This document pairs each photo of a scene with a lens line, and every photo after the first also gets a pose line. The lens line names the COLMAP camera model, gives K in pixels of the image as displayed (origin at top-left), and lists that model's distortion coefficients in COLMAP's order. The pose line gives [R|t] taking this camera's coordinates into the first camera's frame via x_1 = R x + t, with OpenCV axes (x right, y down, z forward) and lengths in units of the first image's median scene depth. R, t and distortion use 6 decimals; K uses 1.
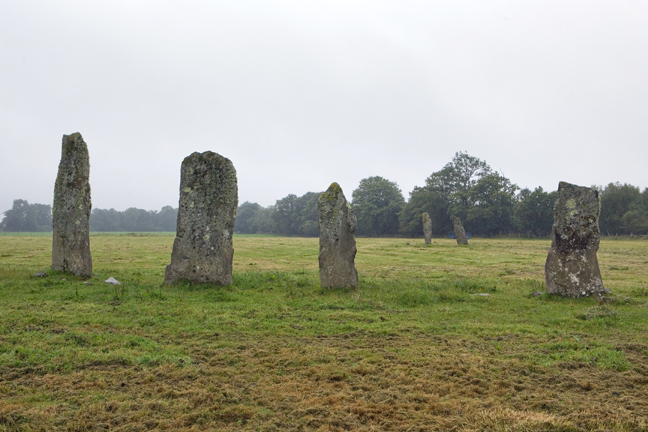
lens RADIAL K [[664.0, 0, 324.3], [0, 664.0, 240.1], [0, 0, 1]] dist [-0.106336, 0.042577]
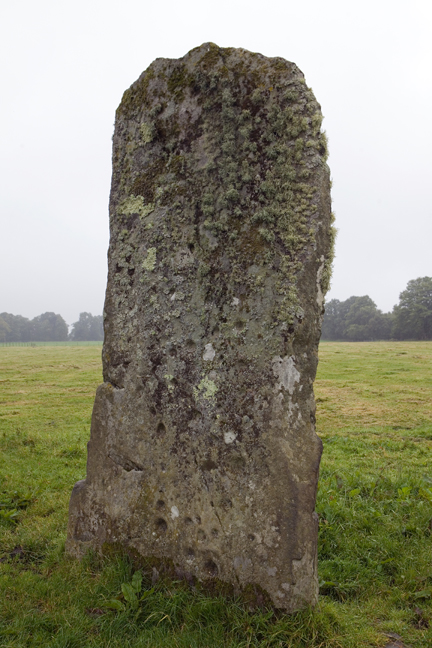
lens RADIAL K [[664.0, 0, 216.0], [0, 664.0, 324.0], [0, 0, 1]] dist [-0.106336, 0.042577]
pose [[0.973090, -0.028433, -0.228662, -0.117761], [0.020867, 0.999154, -0.035442, -0.019103], [0.229477, 0.029716, 0.972860, 0.761732]]
